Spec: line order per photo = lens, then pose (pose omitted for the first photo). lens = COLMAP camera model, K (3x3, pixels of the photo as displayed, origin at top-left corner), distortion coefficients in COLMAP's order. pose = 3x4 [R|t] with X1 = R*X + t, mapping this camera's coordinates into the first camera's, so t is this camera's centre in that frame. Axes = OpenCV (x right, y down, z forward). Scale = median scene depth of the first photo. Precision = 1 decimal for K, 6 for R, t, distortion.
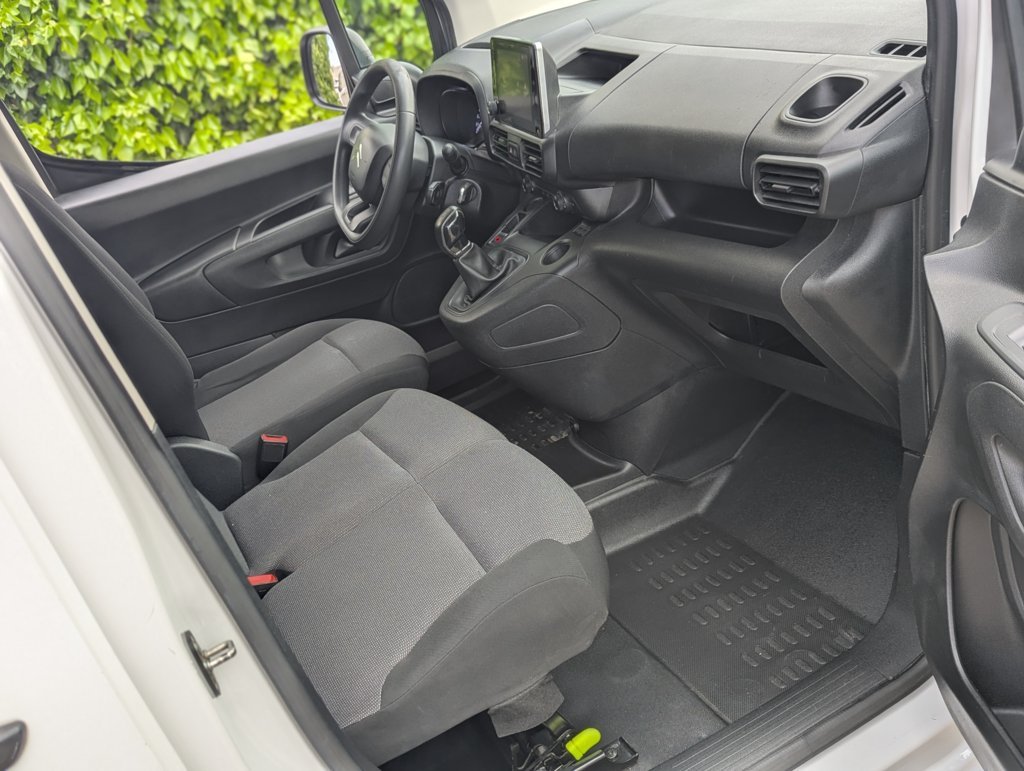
lens RADIAL K [[1120.0, 0, 512.0], [0, 1120.0, 385.5], [0, 0, 1]] dist [0.017146, 0.021601]
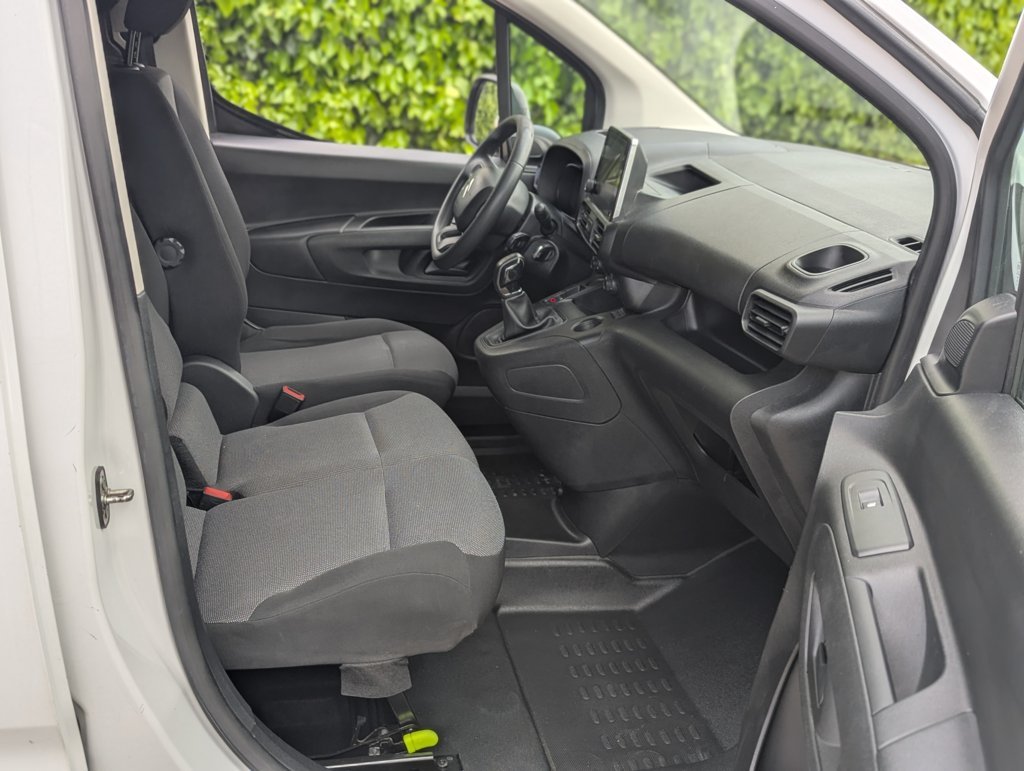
lens RADIAL K [[1120.0, 0, 512.0], [0, 1120.0, 385.5], [0, 0, 1]] dist [0.017146, 0.021601]
pose [[0.923700, 0.363748, -0.120270, 0.111581], [-0.372595, 0.925985, -0.061036, 0.026813], [0.089167, 0.101191, 0.990863, -0.068363]]
